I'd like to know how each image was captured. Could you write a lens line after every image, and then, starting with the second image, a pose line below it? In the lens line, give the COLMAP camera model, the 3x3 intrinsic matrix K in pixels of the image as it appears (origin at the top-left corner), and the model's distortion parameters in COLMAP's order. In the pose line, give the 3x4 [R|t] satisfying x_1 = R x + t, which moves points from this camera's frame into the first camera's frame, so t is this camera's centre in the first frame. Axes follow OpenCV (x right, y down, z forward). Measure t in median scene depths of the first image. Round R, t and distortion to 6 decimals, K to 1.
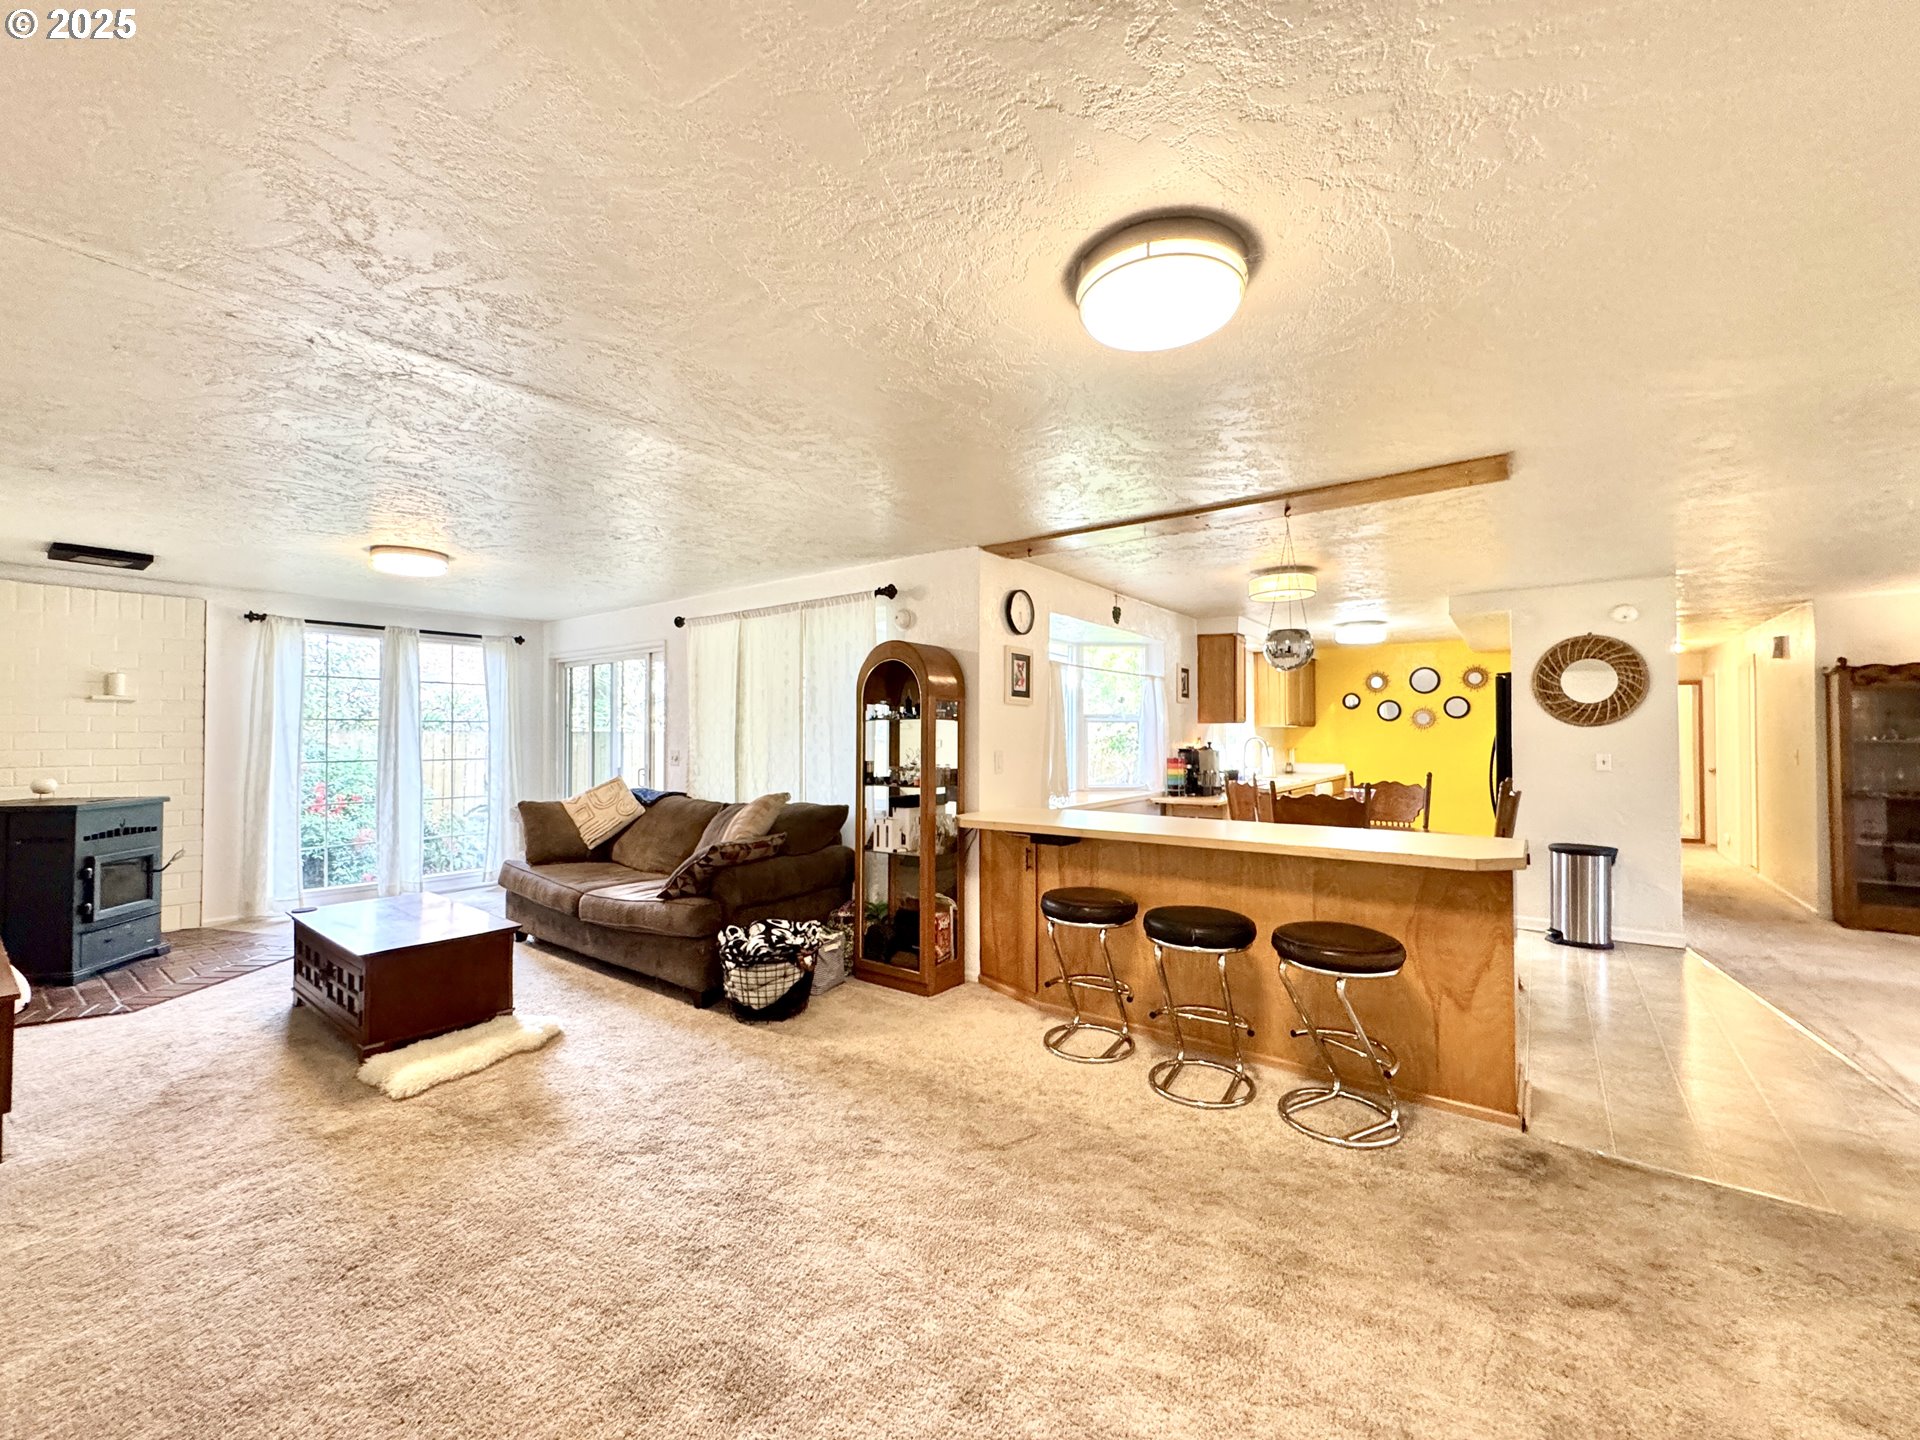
lens RADIAL K [[770.3, 0, 967.2], [0, 770.3, 724.1], [0, 0, 1]] dist [-0.001329, -0.000385]
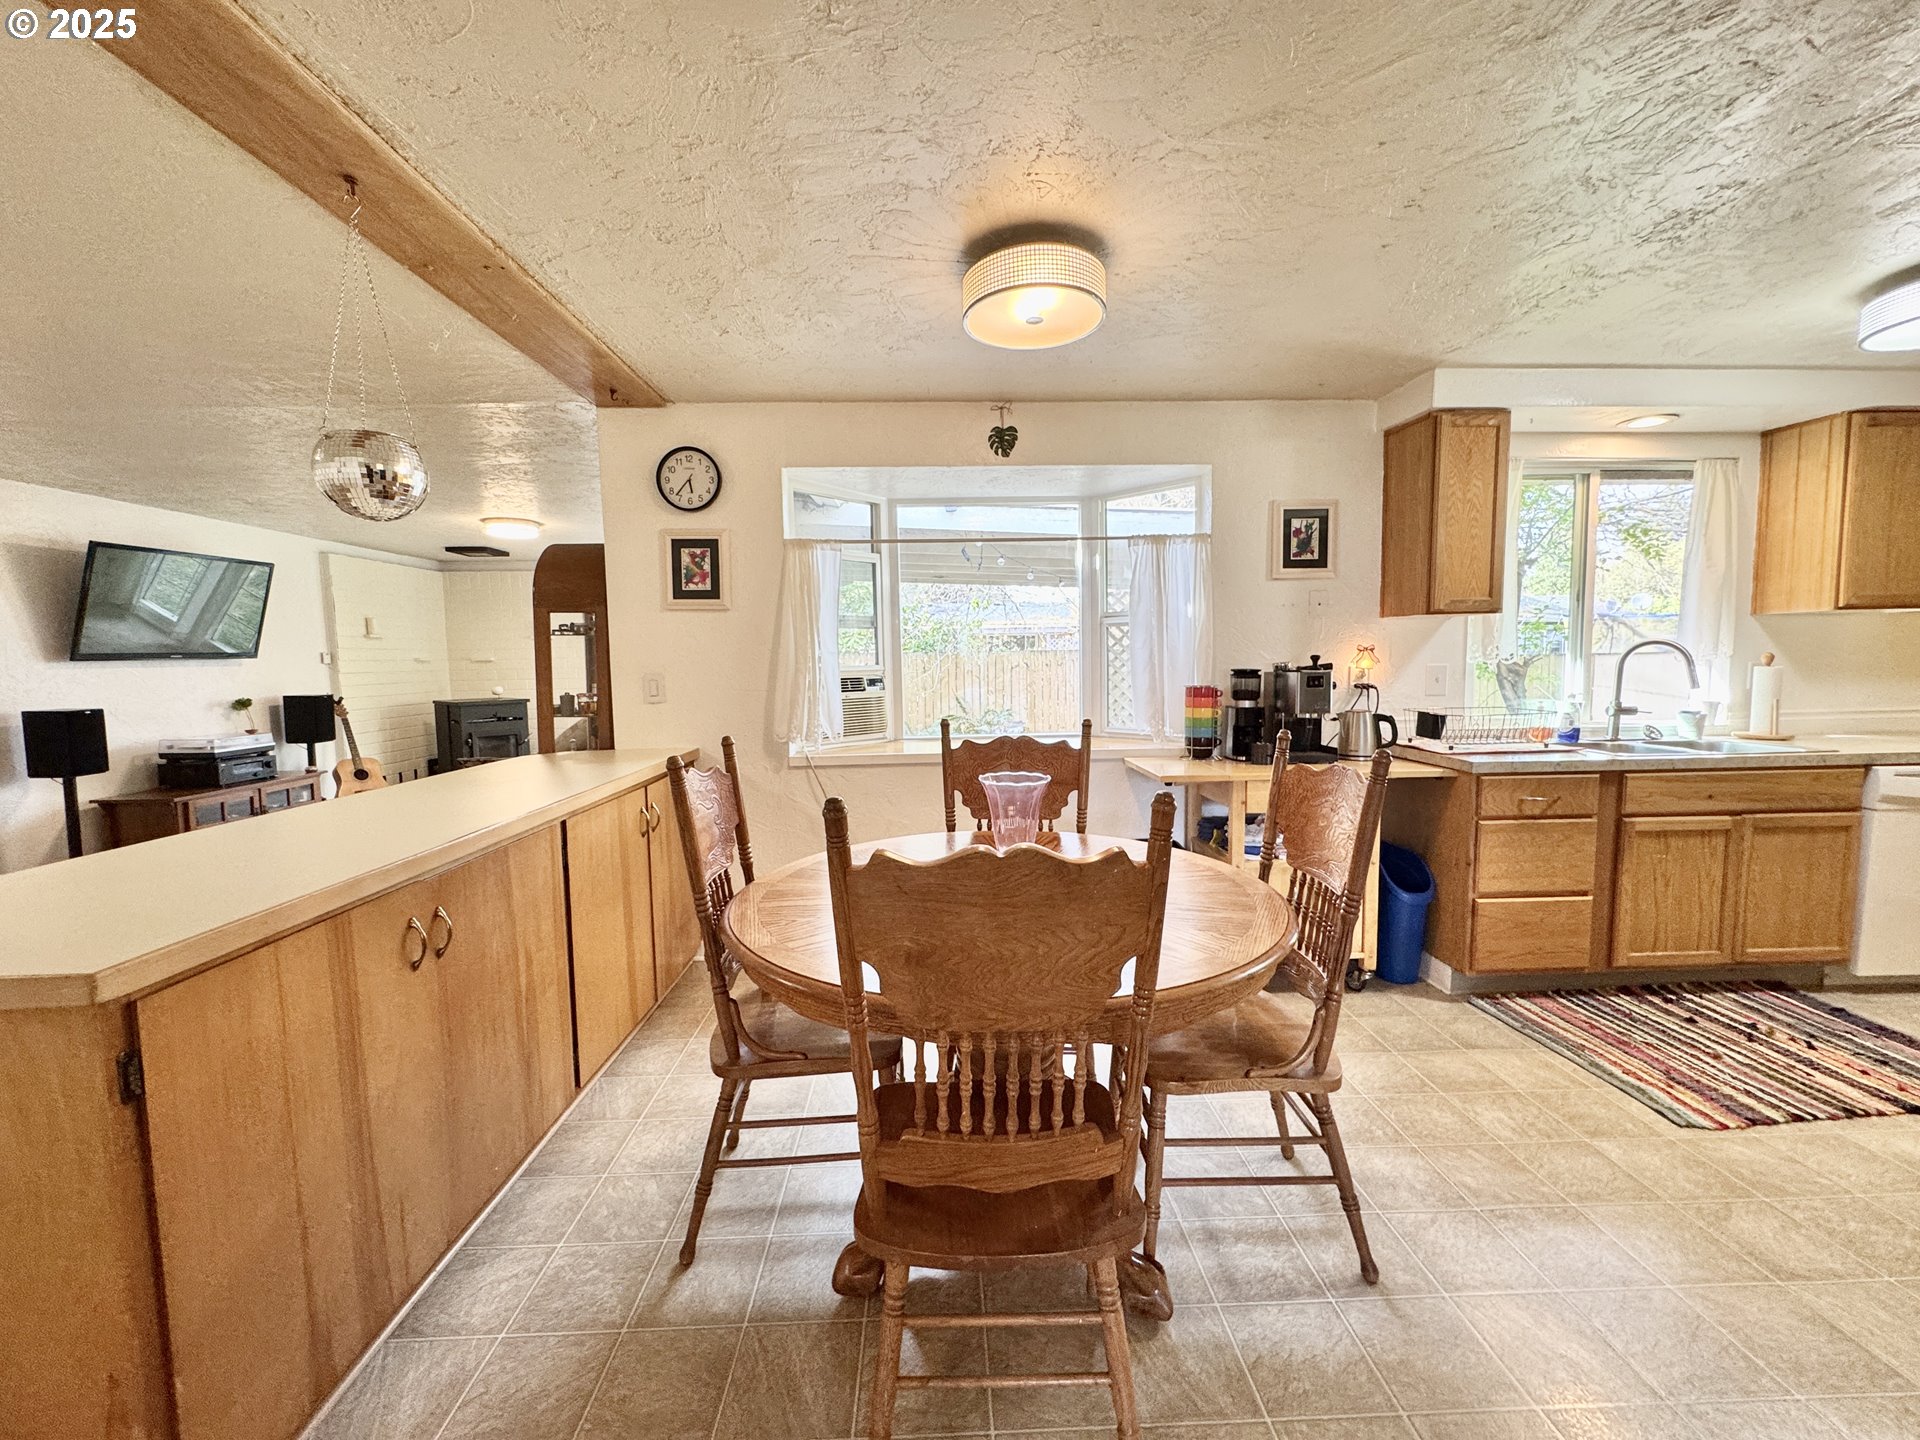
lens RADIAL K [[770.3, 0, 959.6], [0, 770.3, 720.0], [0, 0, 1]] dist [-0.001329, -0.000385]
pose [[0.623087, 0.052988, -0.780355, 0.561823], [0.026752, 0.995675, 0.088968, 0.014349], [0.781695, -0.076311, 0.618975, 0.519282]]
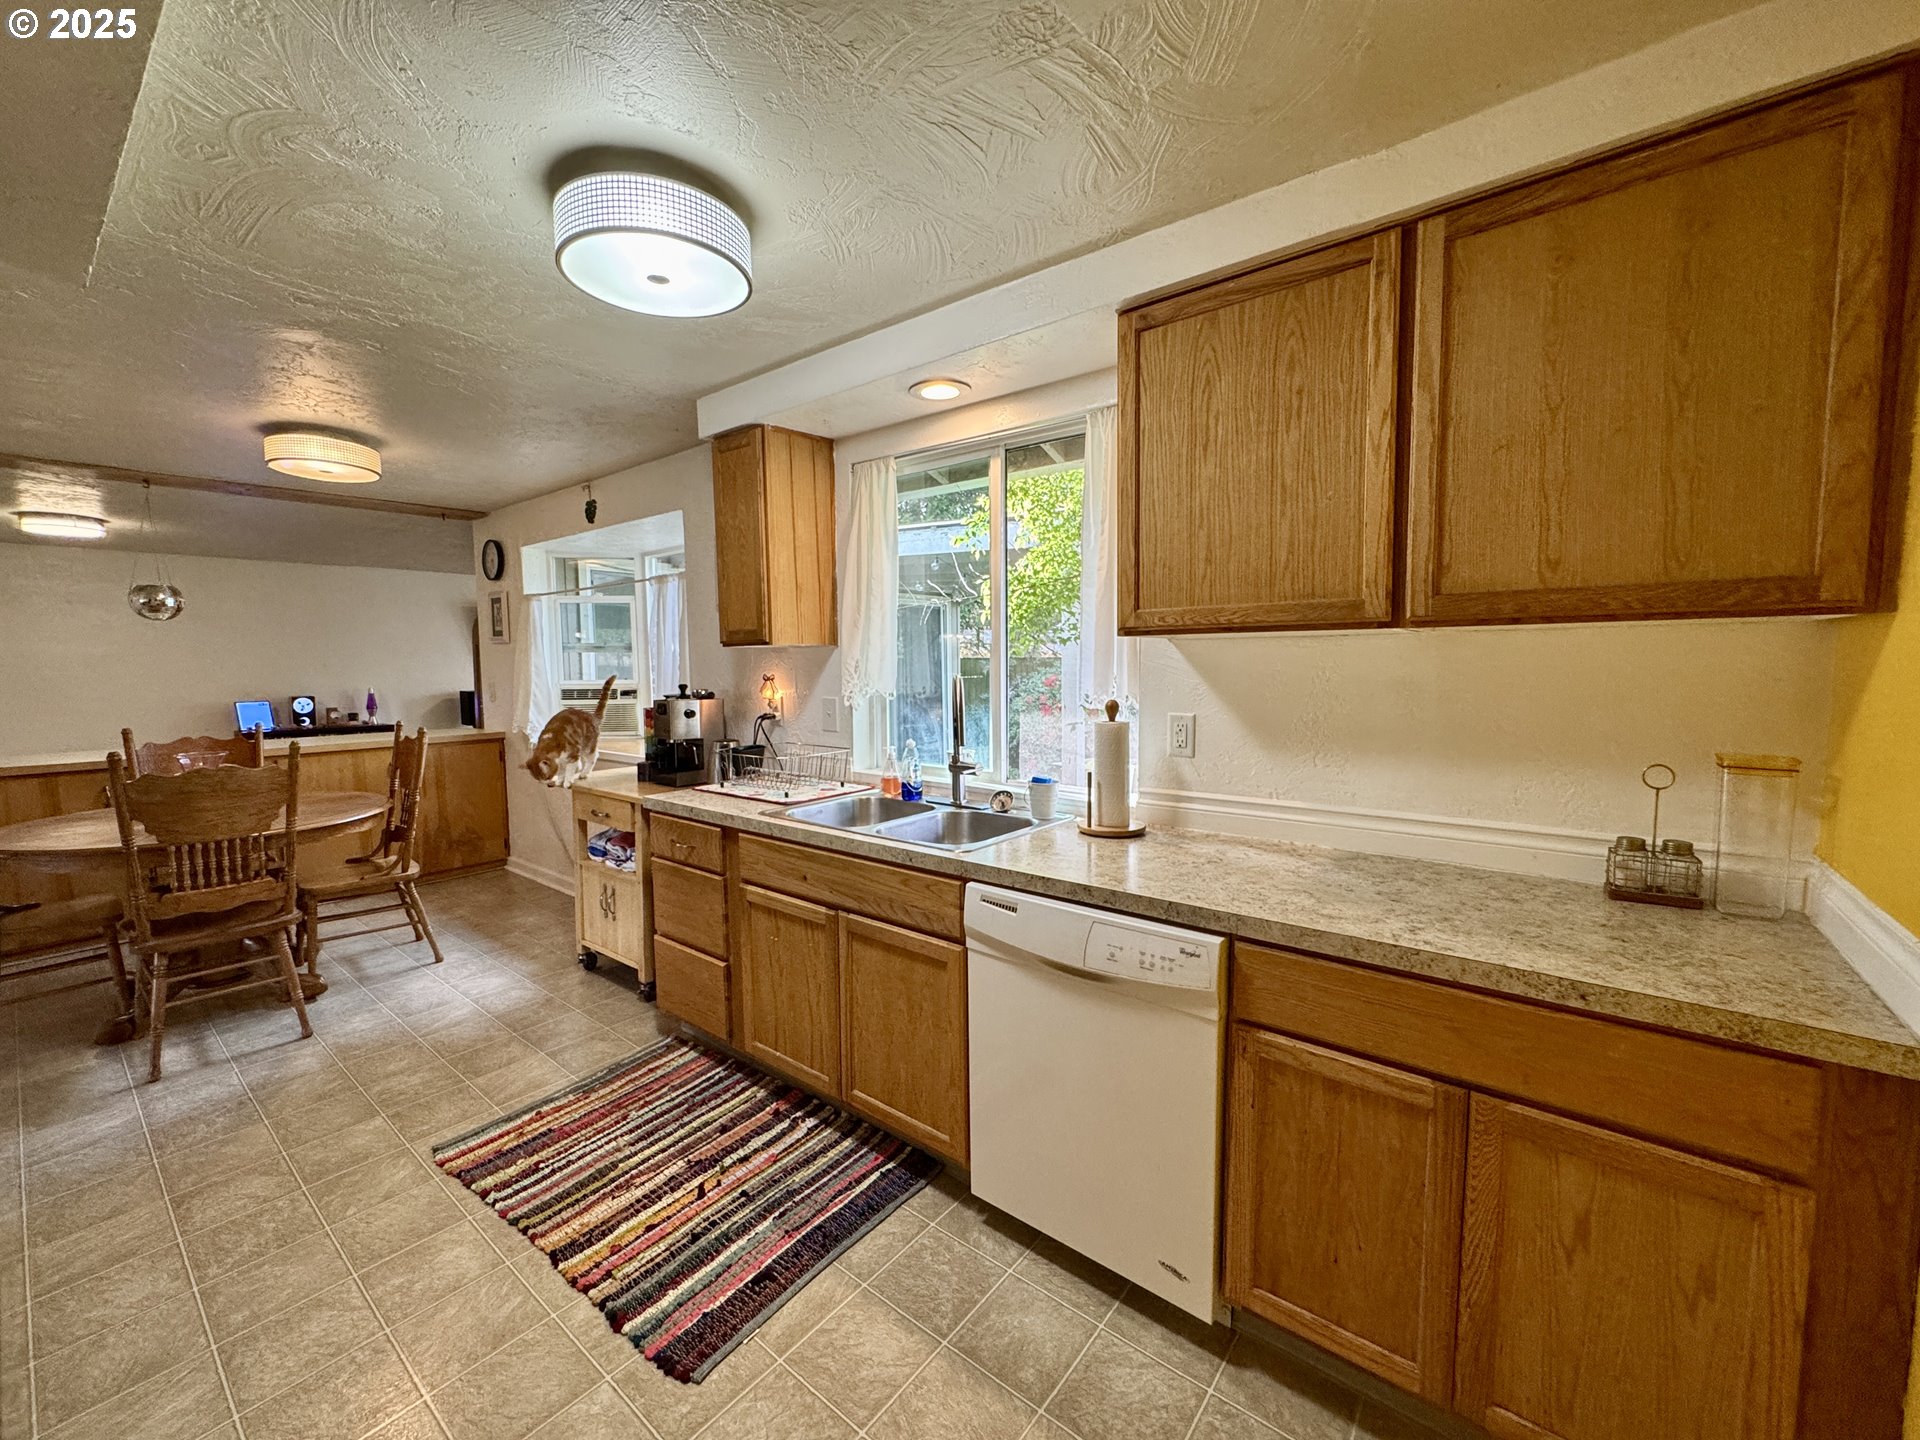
lens RADIAL K [[770.3, 0, 957.0], [0, 770.3, 719.0], [0, 0, 1]] dist [-0.001329, -0.000385]
pose [[-0.036274, 0.074638, -0.996551, 0.833381], [0.020771, 0.997048, 0.073919, 0.011500], [0.999126, -0.018018, -0.037717, 1.212500]]
